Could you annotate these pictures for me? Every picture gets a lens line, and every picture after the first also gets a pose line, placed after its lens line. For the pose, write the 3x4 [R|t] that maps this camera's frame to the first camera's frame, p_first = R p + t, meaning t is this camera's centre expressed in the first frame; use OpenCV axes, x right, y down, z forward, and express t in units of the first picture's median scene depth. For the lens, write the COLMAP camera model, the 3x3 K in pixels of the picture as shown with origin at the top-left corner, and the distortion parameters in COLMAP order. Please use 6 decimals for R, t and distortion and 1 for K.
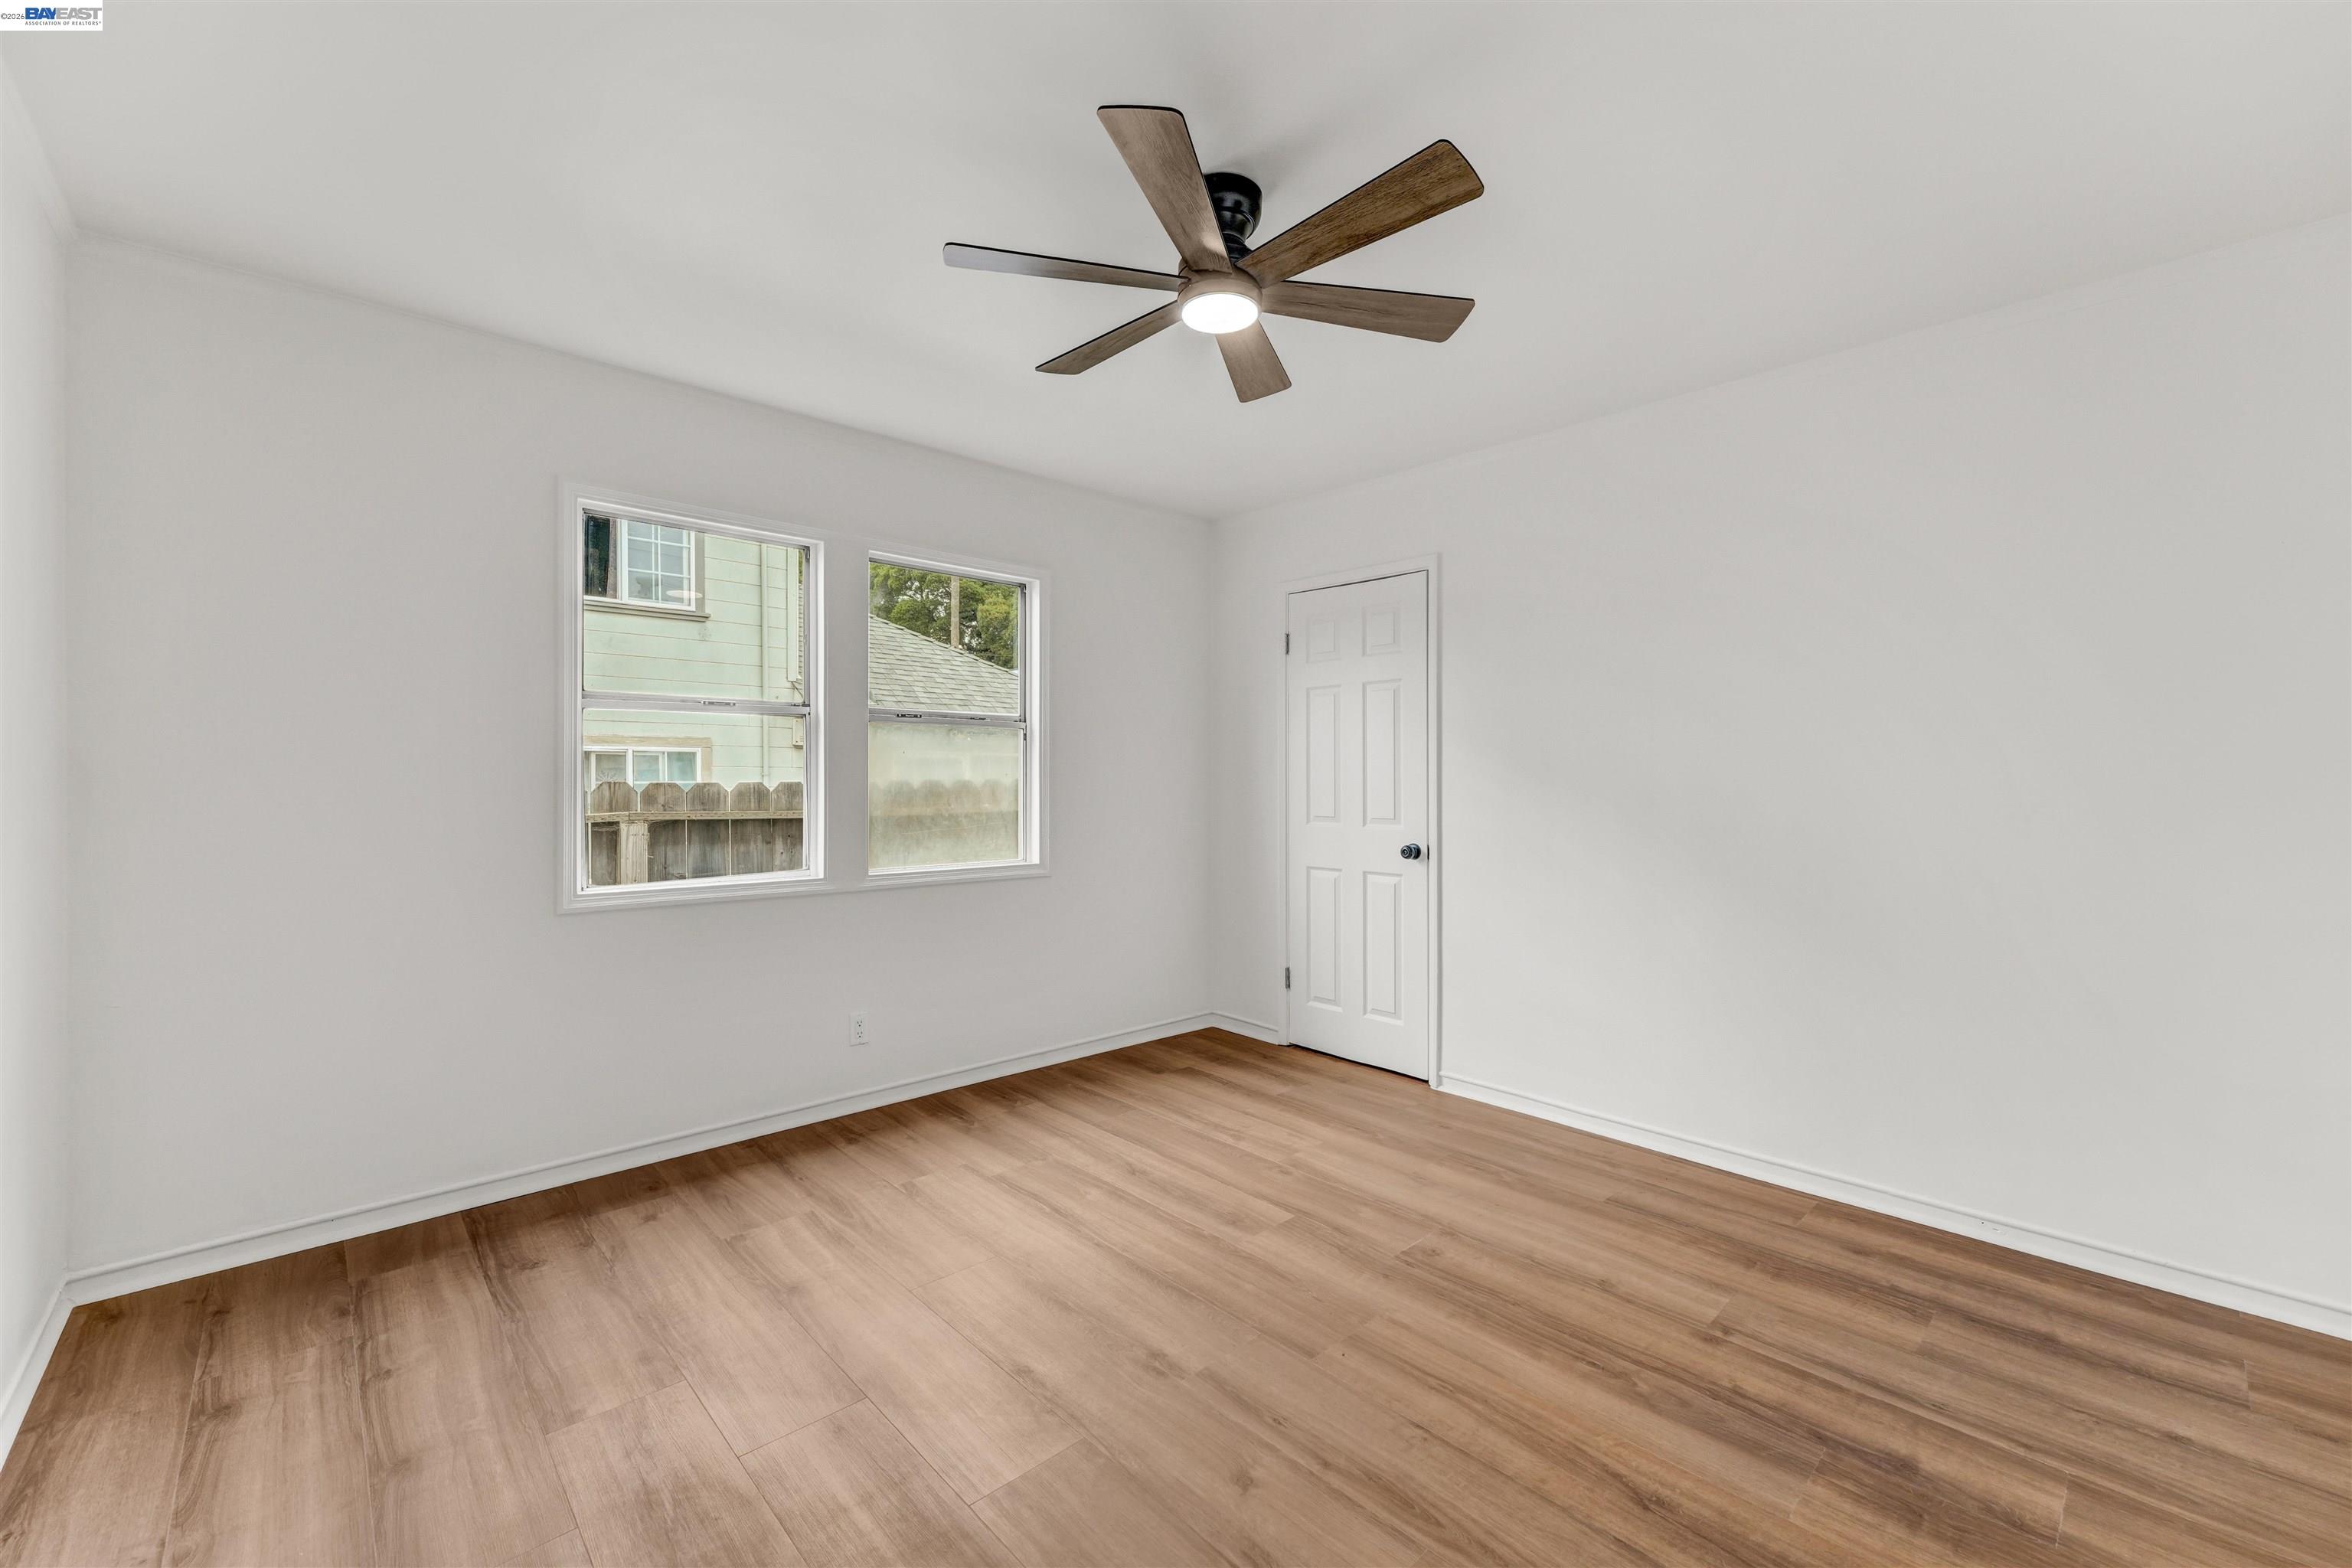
lens RADIAL K [[934.4, 0, 1163.1], [0, 934.4, 785.2], [0, 0, 1]] dist [0.004209, -0.003577]
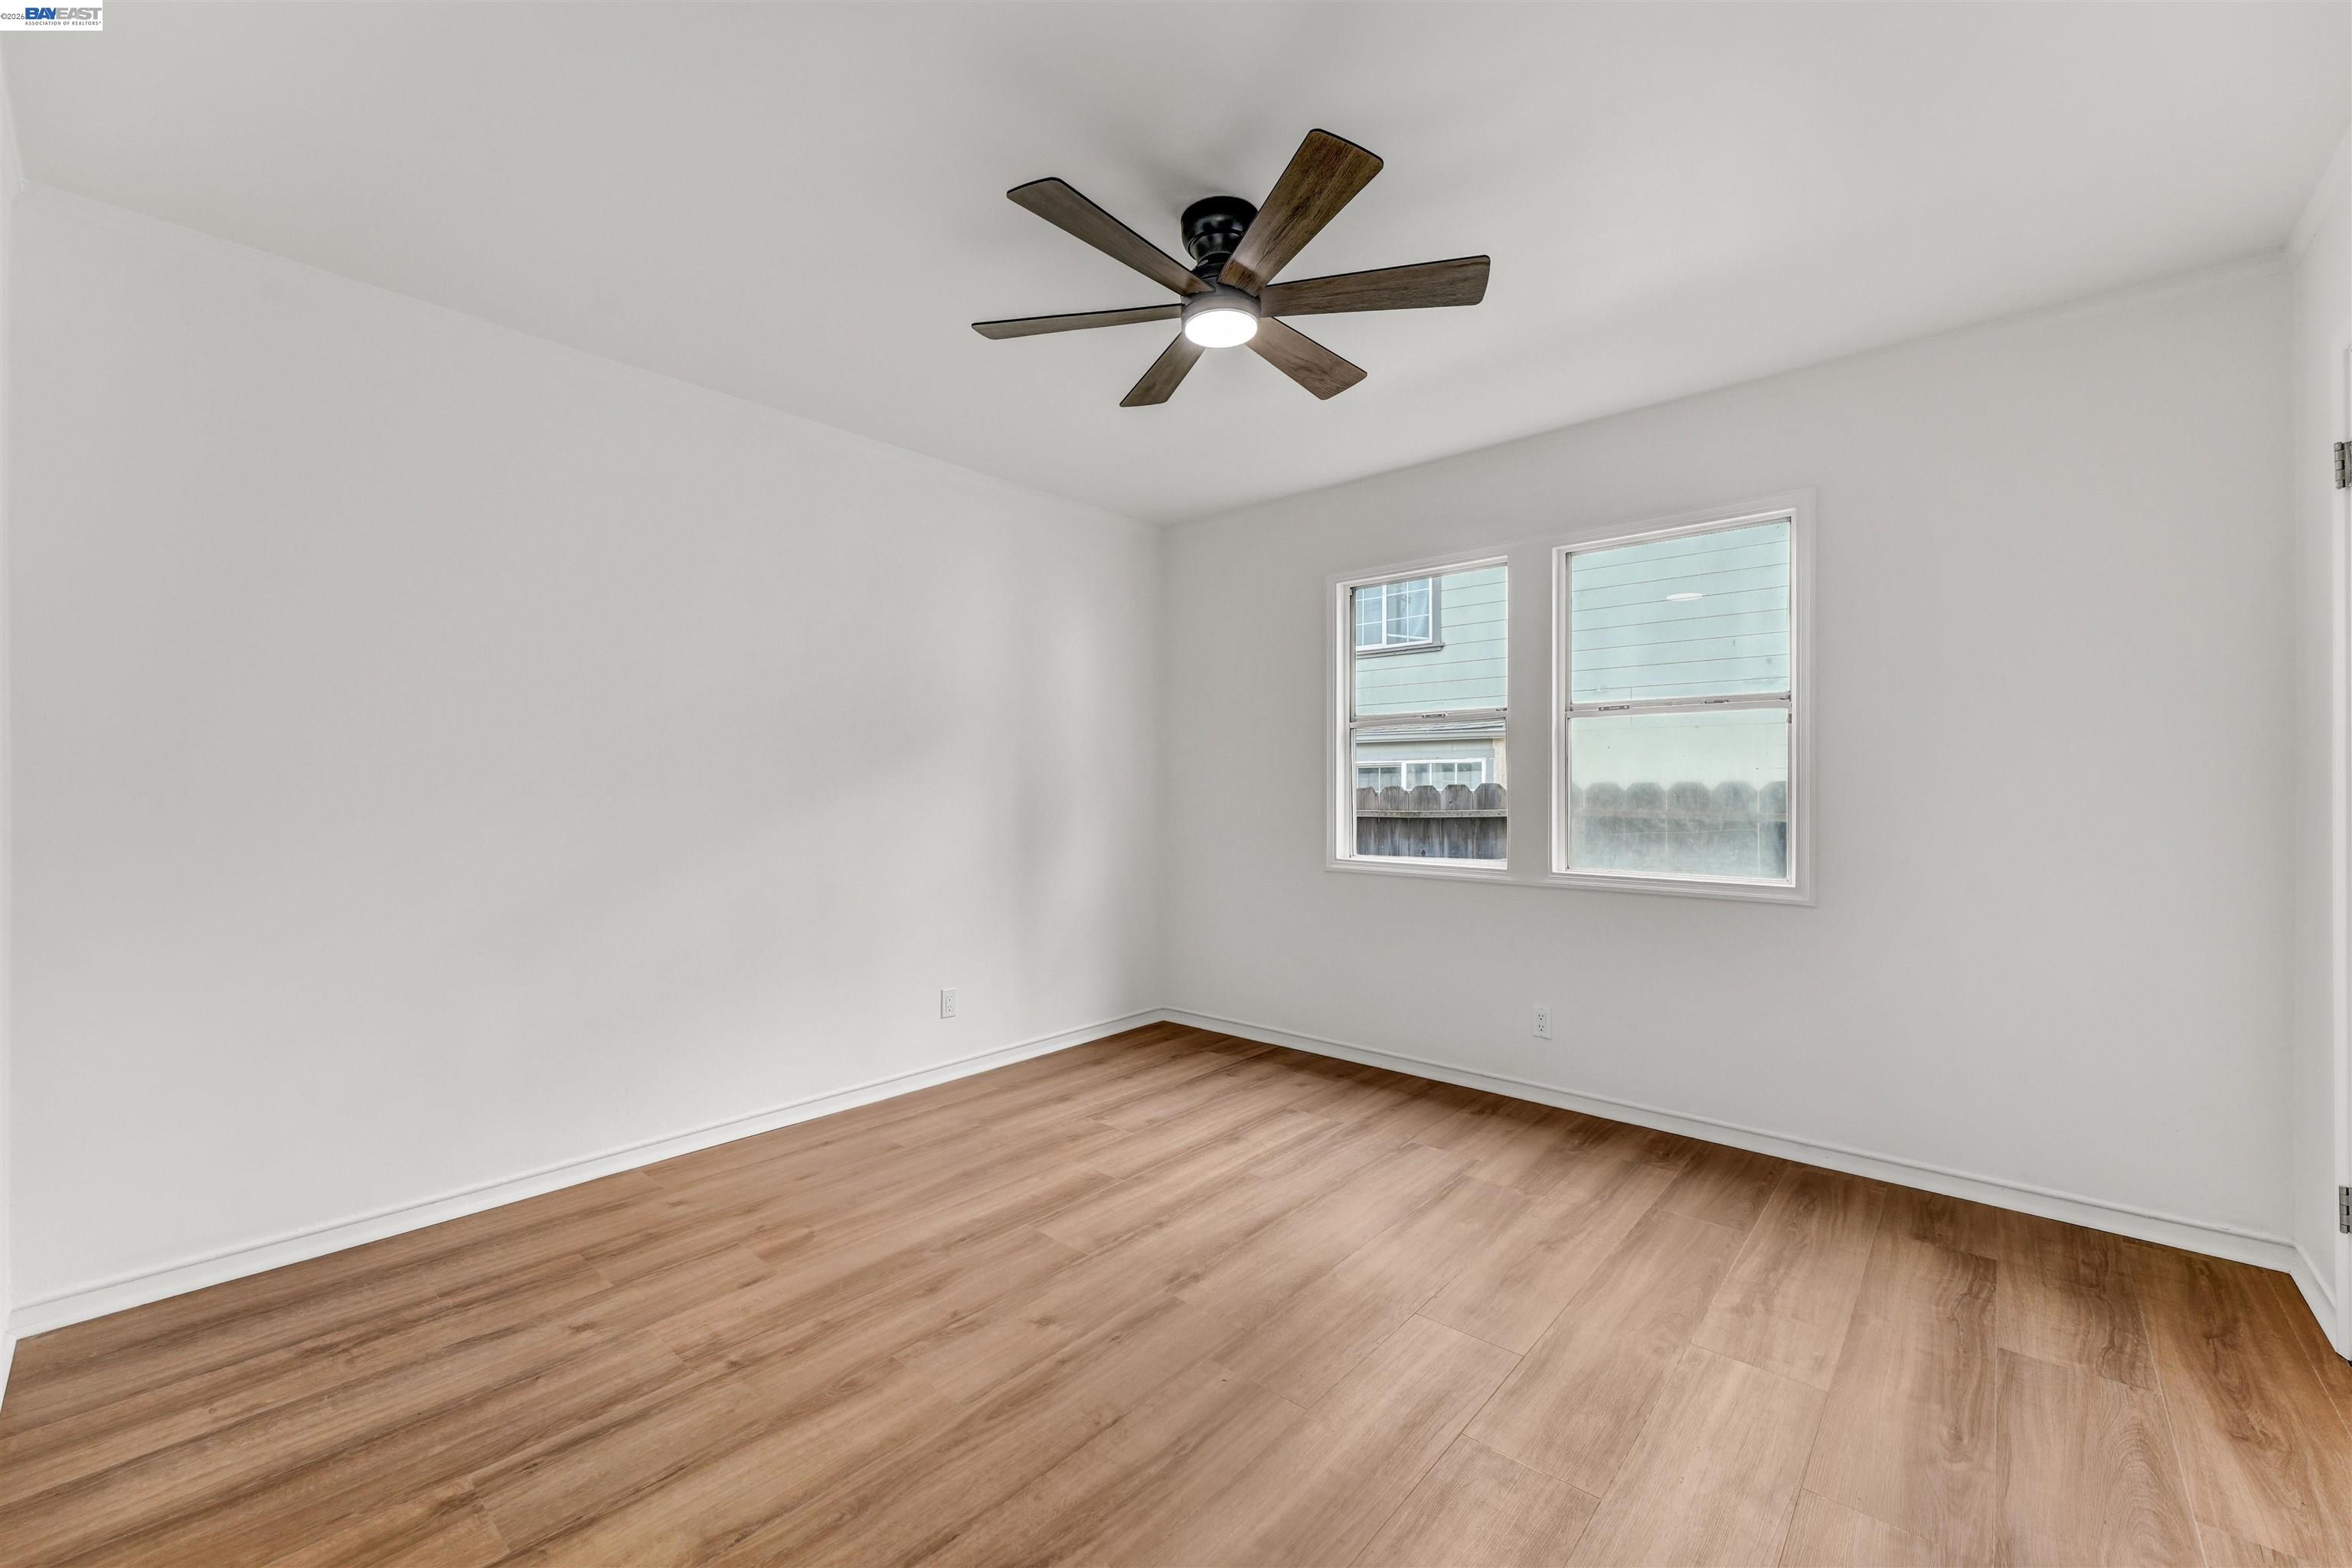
lens RADIAL K [[934.4, 0, 1163.1], [0, 934.4, 785.2], [0, 0, 1]] dist [0.004209, -0.003577]
pose [[0.113404, -0.001267, -0.993548, 0.700877], [-0.008434, 0.999962, -0.002238, 0.009155], [0.993513, 0.008634, 0.113389, 0.518203]]
